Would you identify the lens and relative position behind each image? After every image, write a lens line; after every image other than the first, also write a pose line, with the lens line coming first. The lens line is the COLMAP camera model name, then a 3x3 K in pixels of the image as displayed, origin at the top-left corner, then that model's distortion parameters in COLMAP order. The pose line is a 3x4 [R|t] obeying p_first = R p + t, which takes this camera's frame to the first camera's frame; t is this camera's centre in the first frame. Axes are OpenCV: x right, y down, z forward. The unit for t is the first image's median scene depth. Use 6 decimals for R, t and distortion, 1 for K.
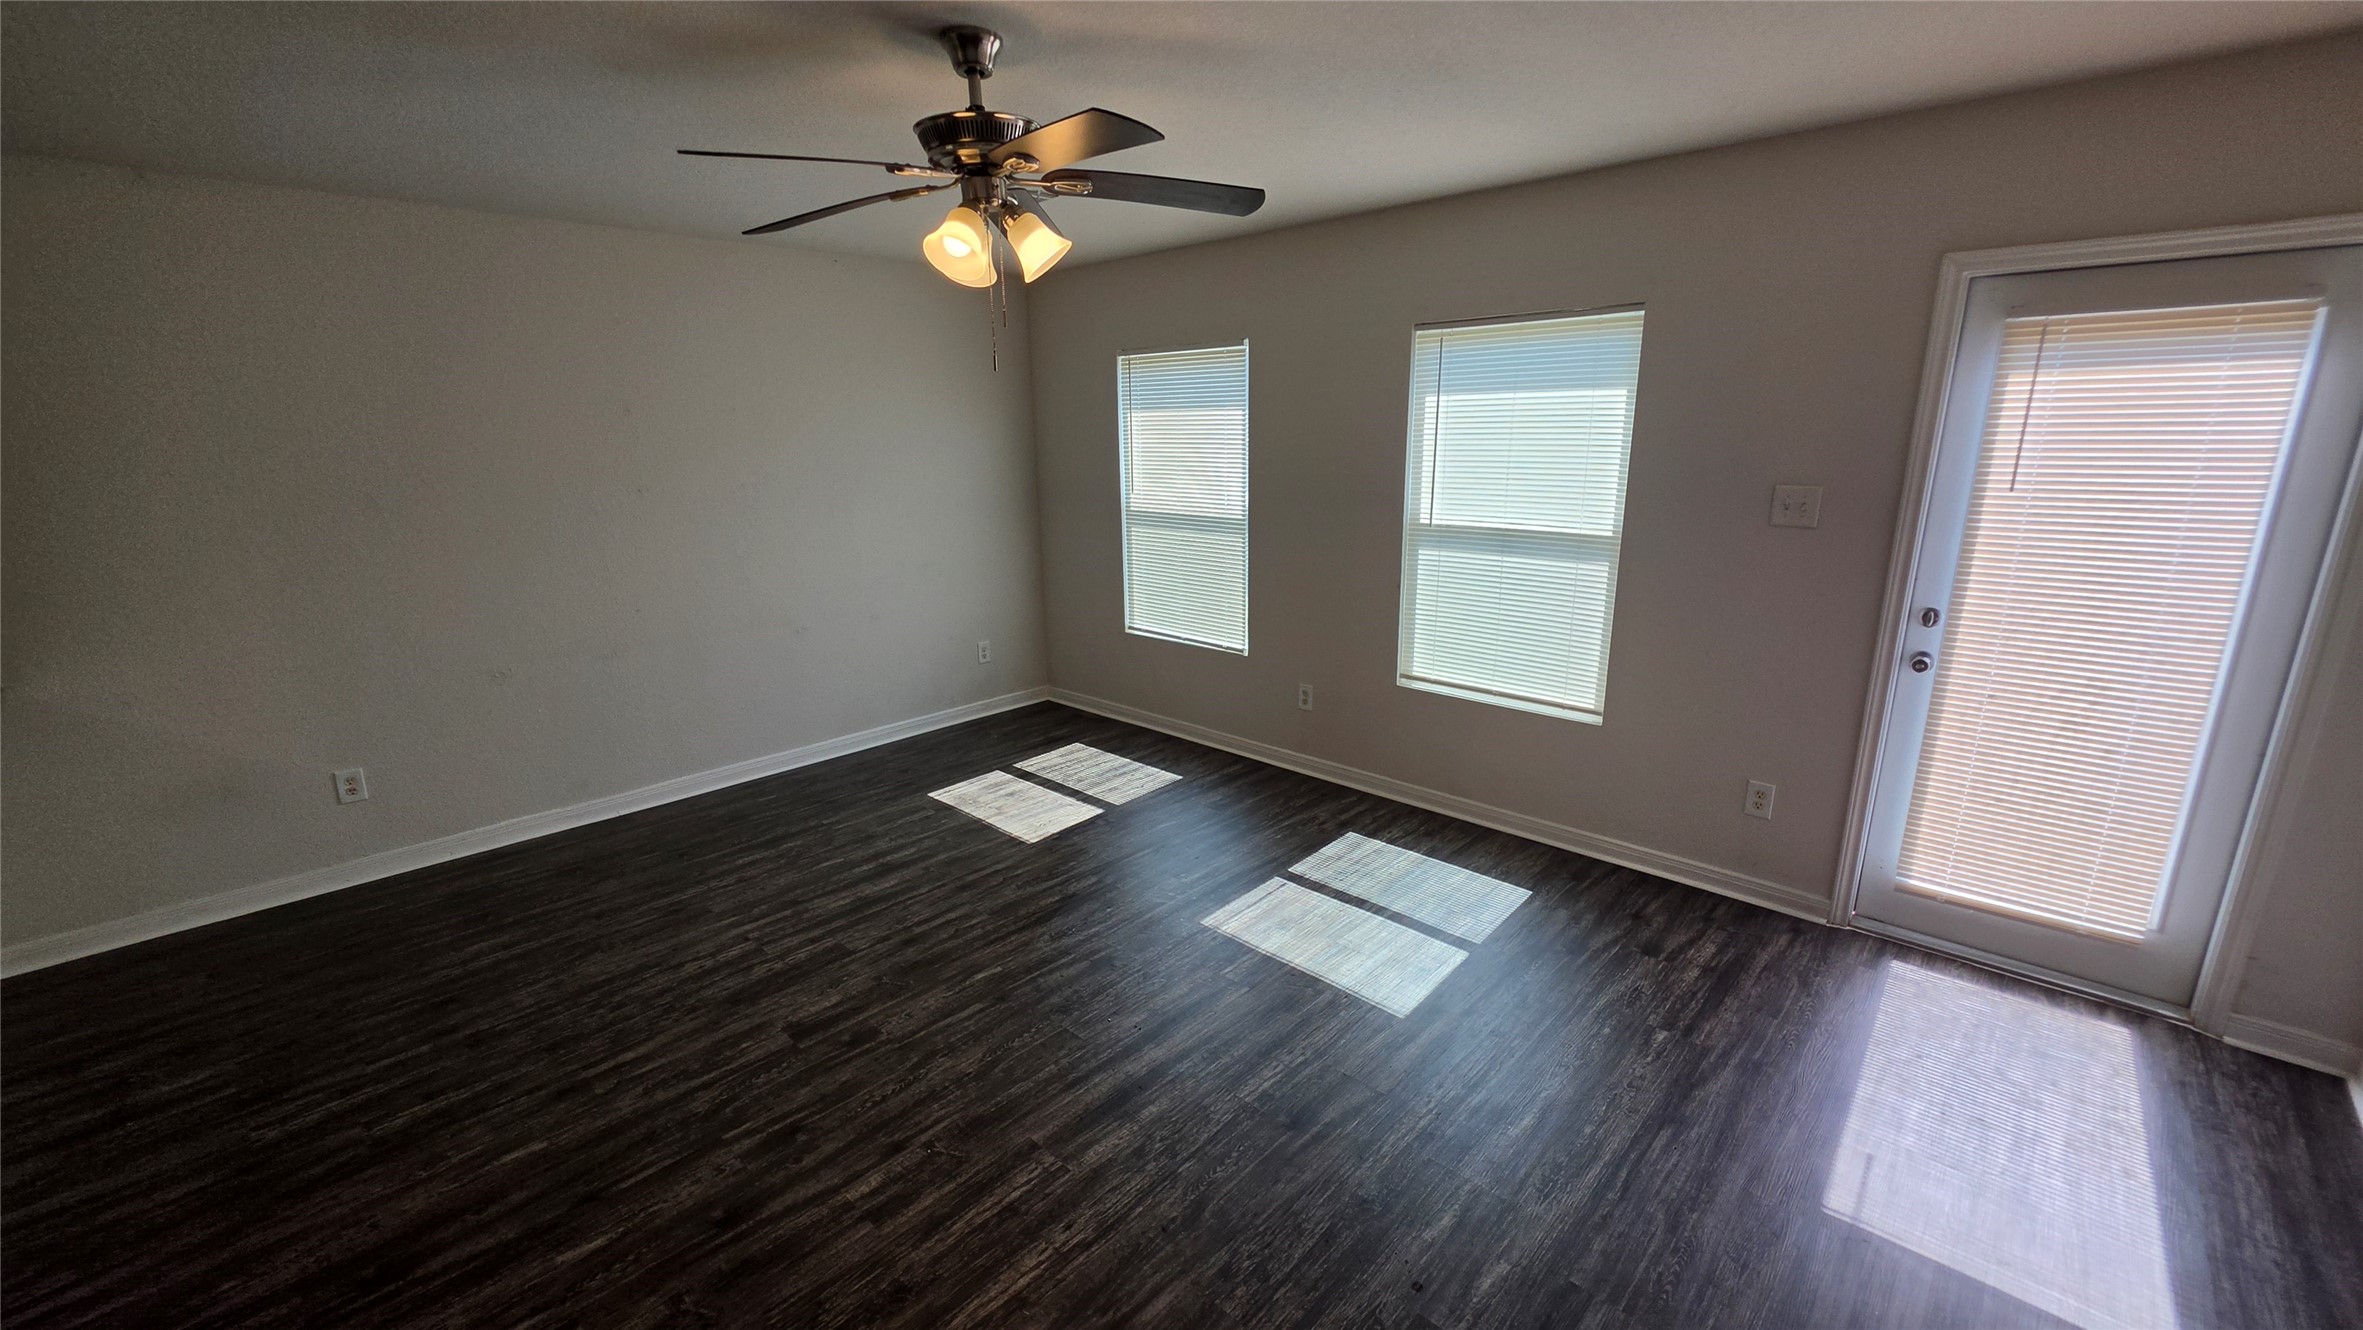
lens RADIAL K [[945.2, 0, 1185.3], [0, 945.2, 678.6], [0, 0, 1]] dist [0.001173, -0.000490]
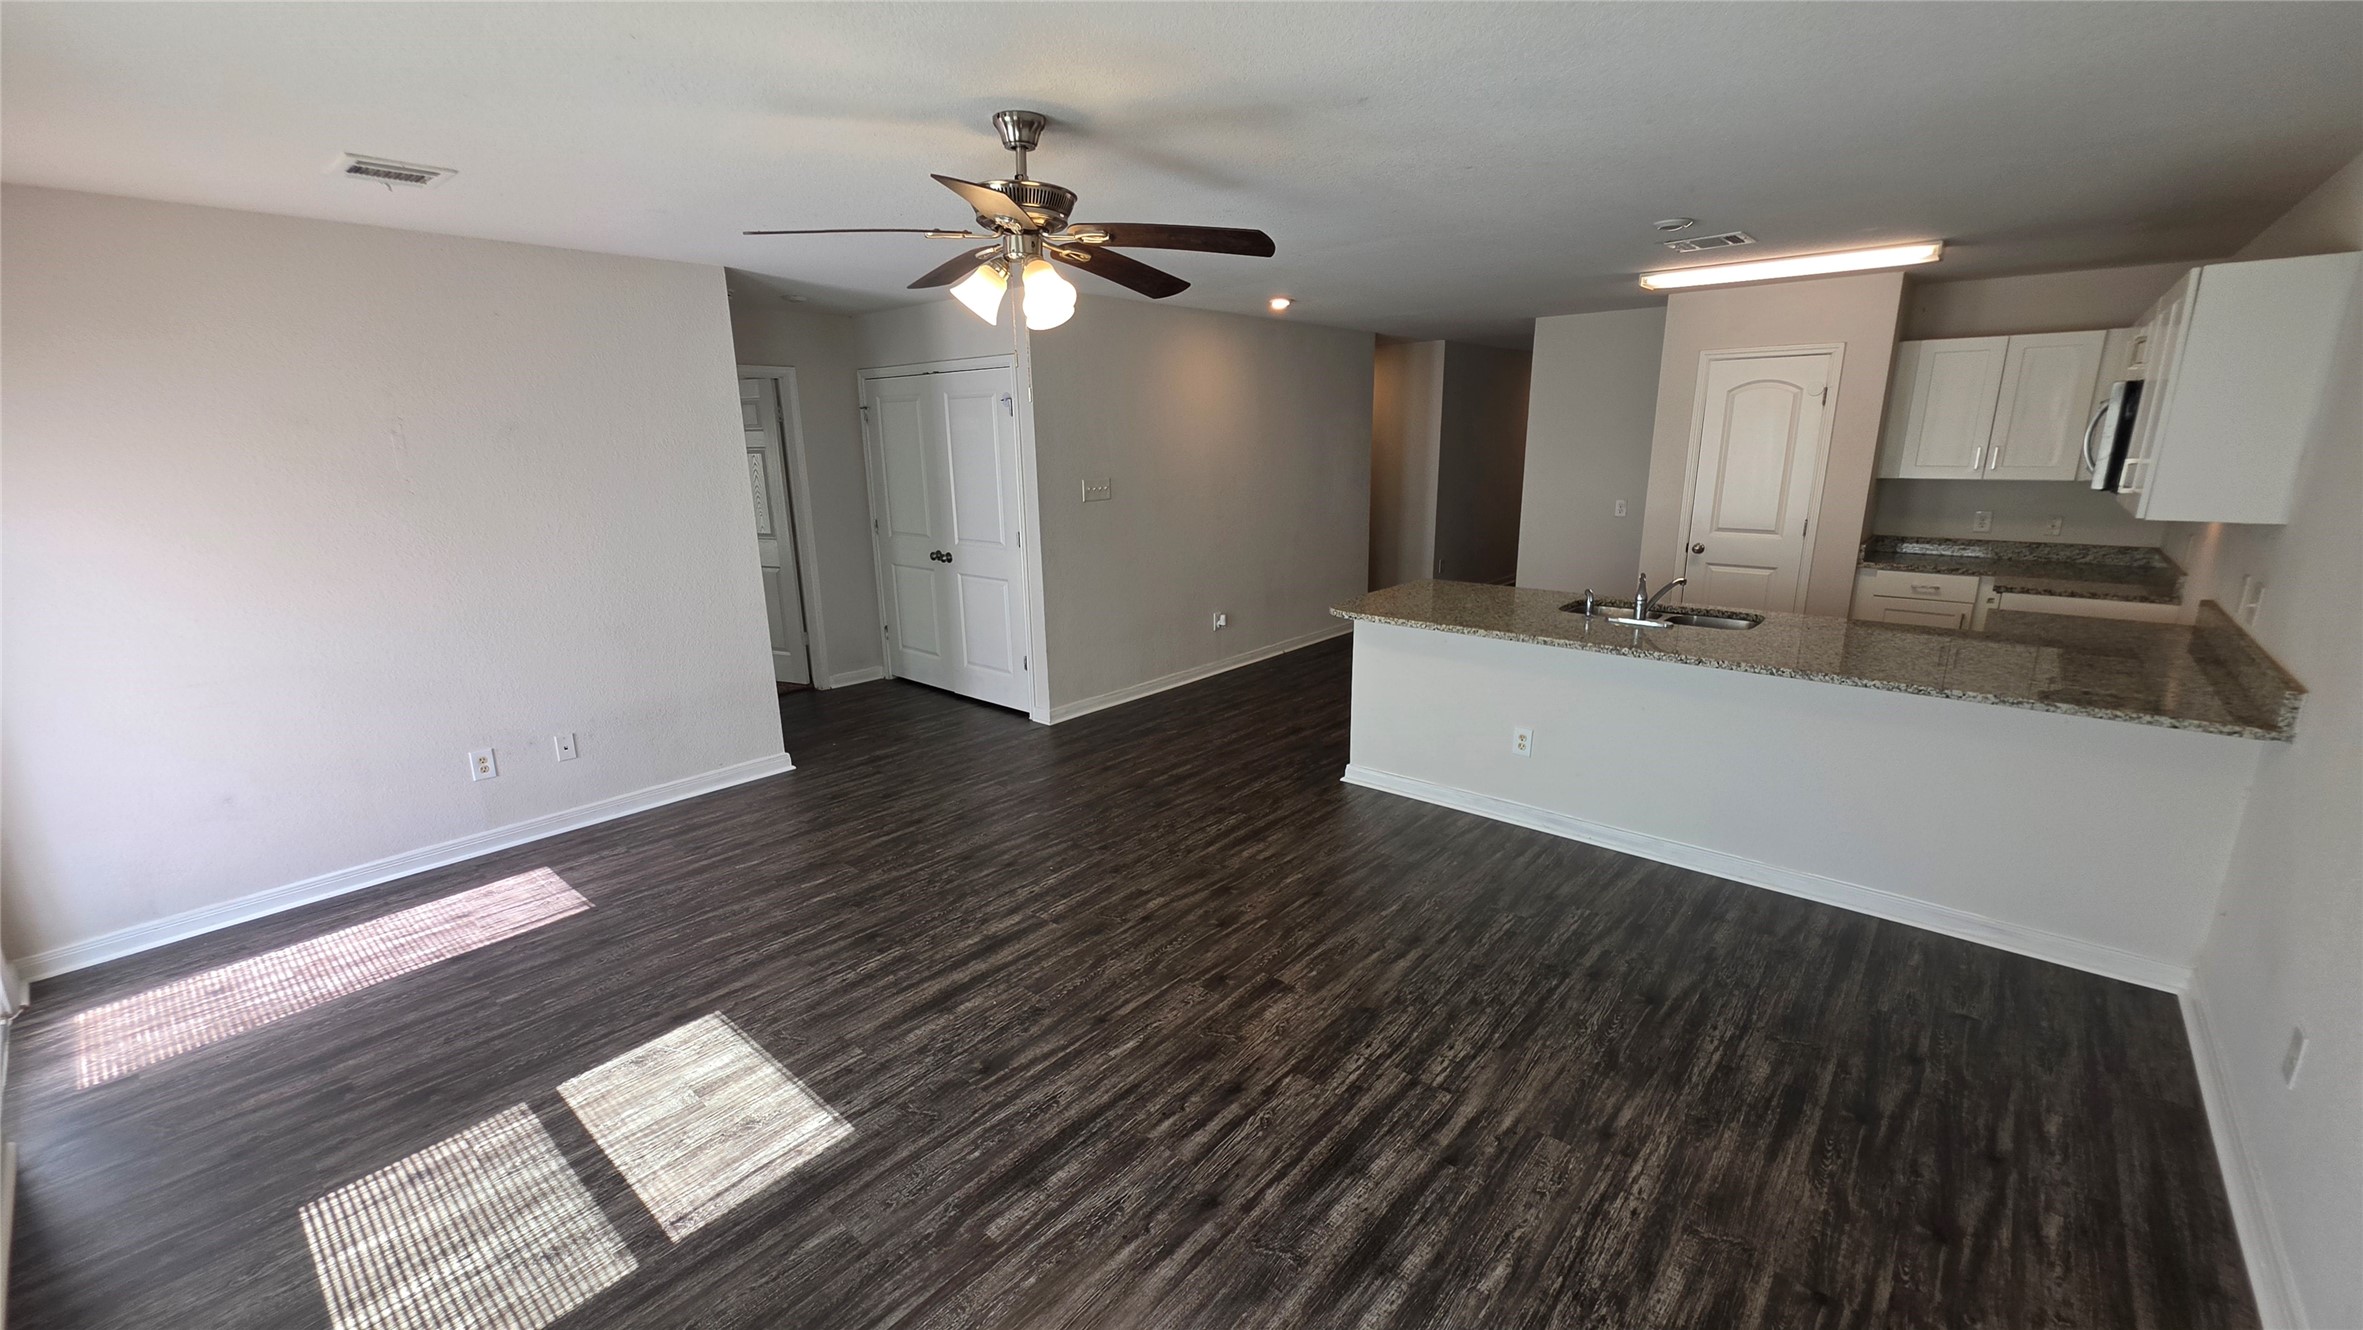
lens RADIAL K [[945.2, 0, 1185.3], [0, 945.2, 678.6], [0, 0, 1]] dist [0.001173, -0.000490]
pose [[-0.998615, 0.036433, -0.037954, -0.223448], [0.012776, 0.867756, 0.496826, -0.404317], [0.051035, 0.495653, -0.867020, 1.460241]]
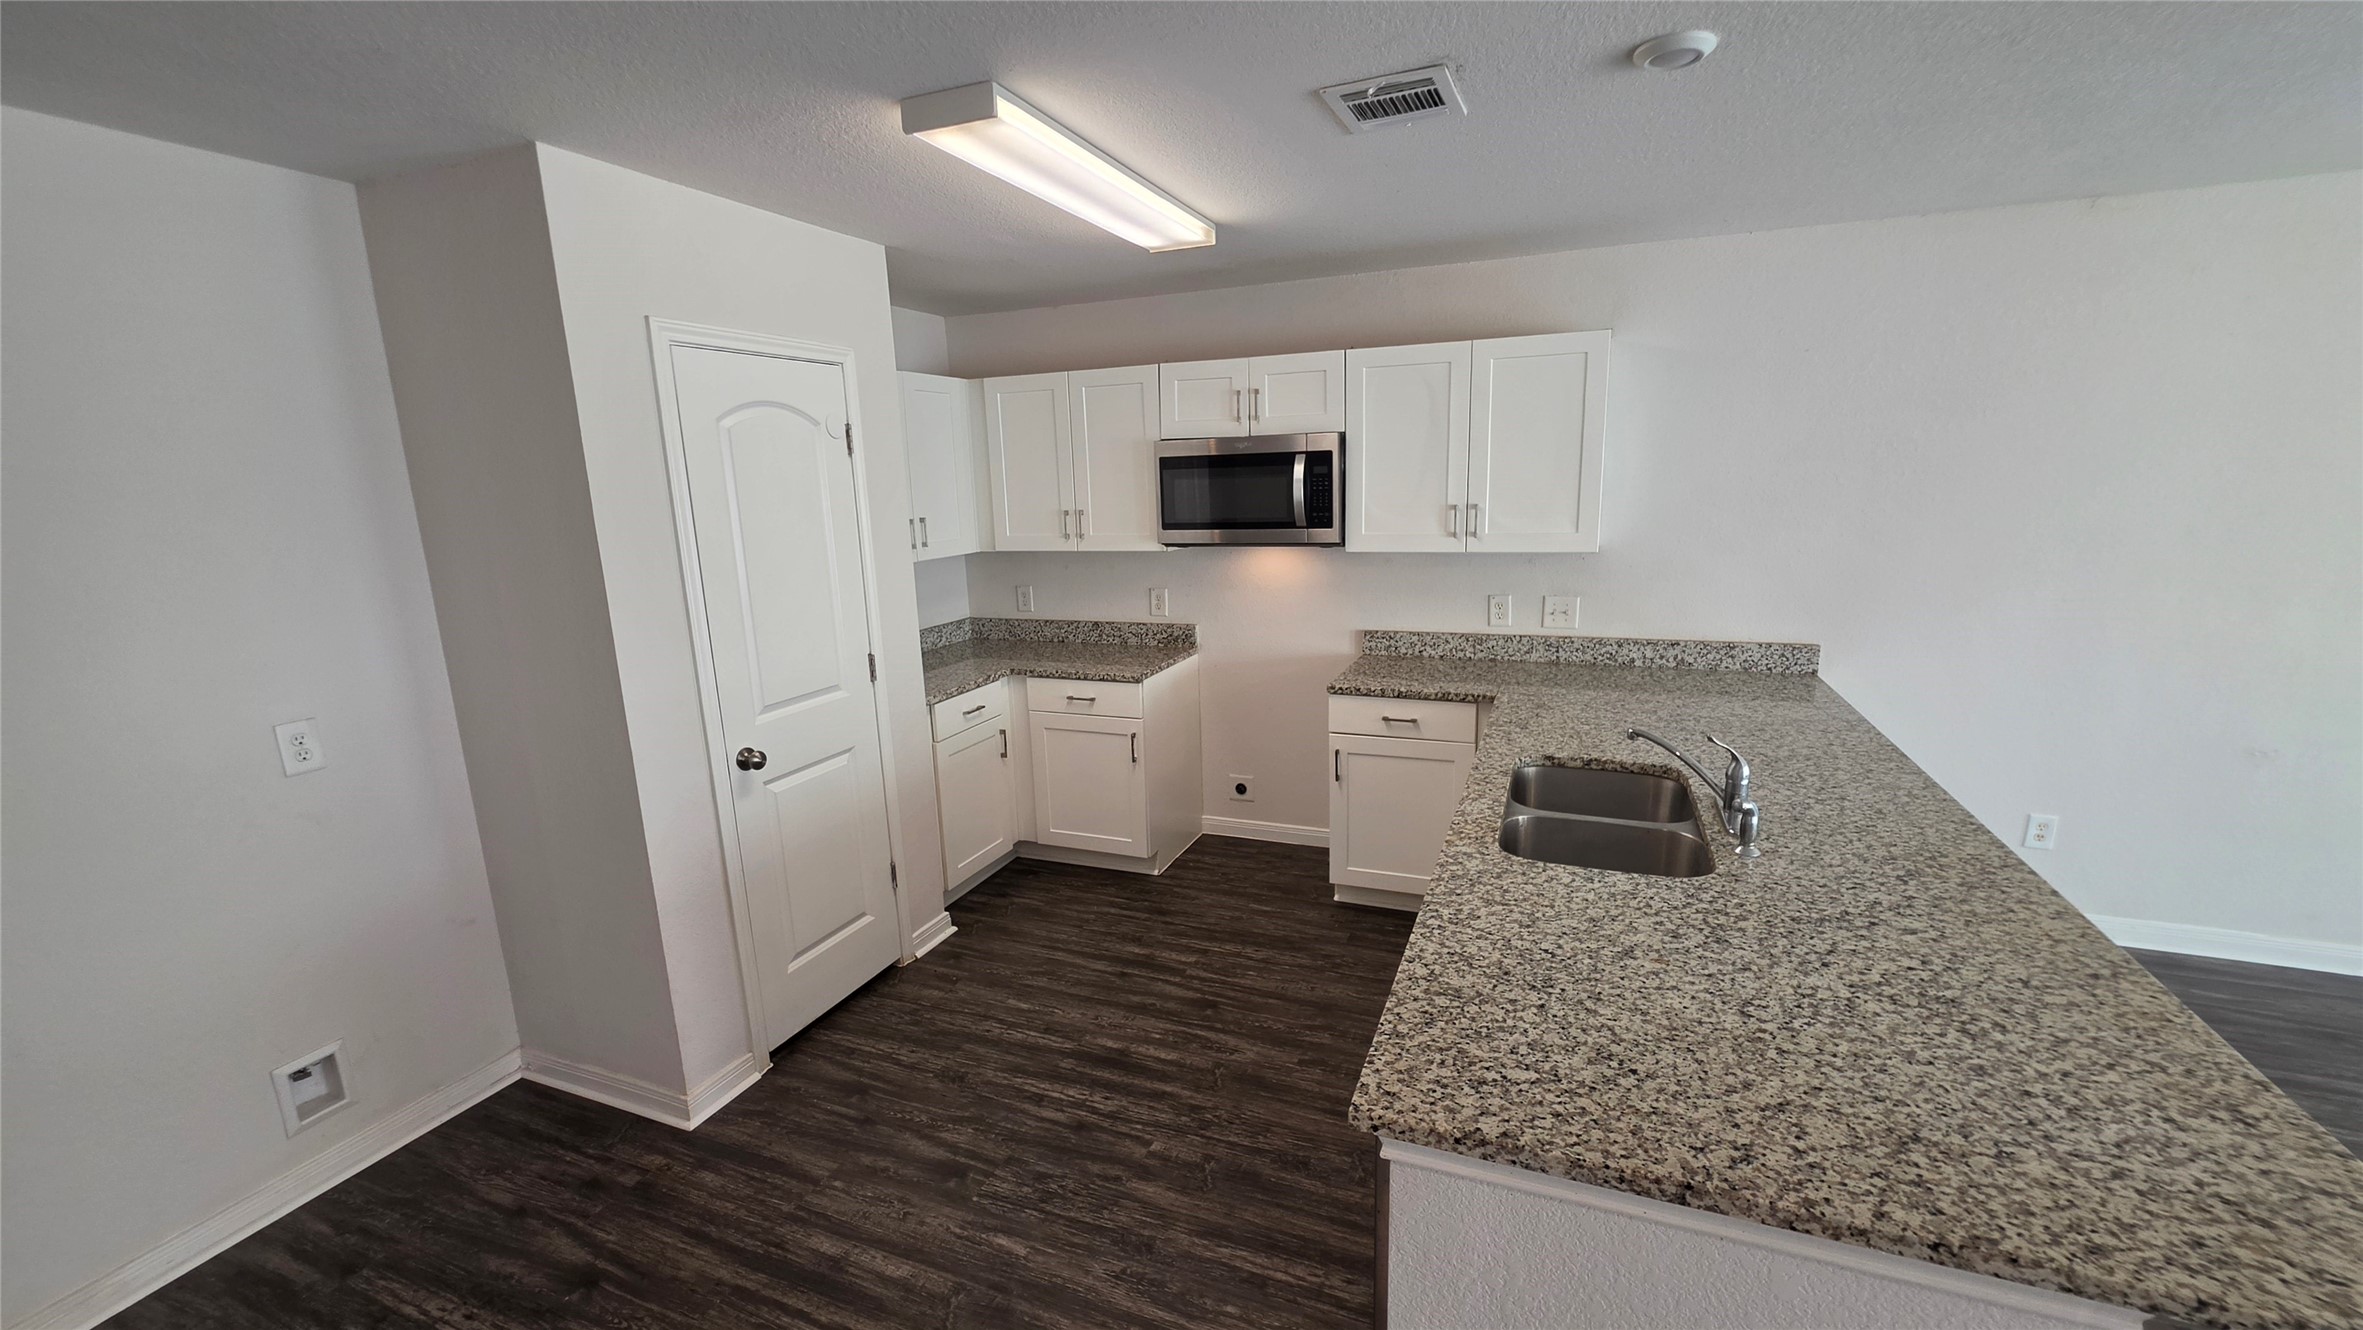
lens RADIAL K [[959.5, 0, 1178.9], [0, 959.5, 680.9], [0, 0, 1]] dist [0.009042, -0.000046]
pose [[0.375796, 0.199441, -0.904987, -0.392345], [-0.216666, 0.968409, 0.123448, 0.038147], [0.901018, 0.149688, 0.407136, -0.193251]]
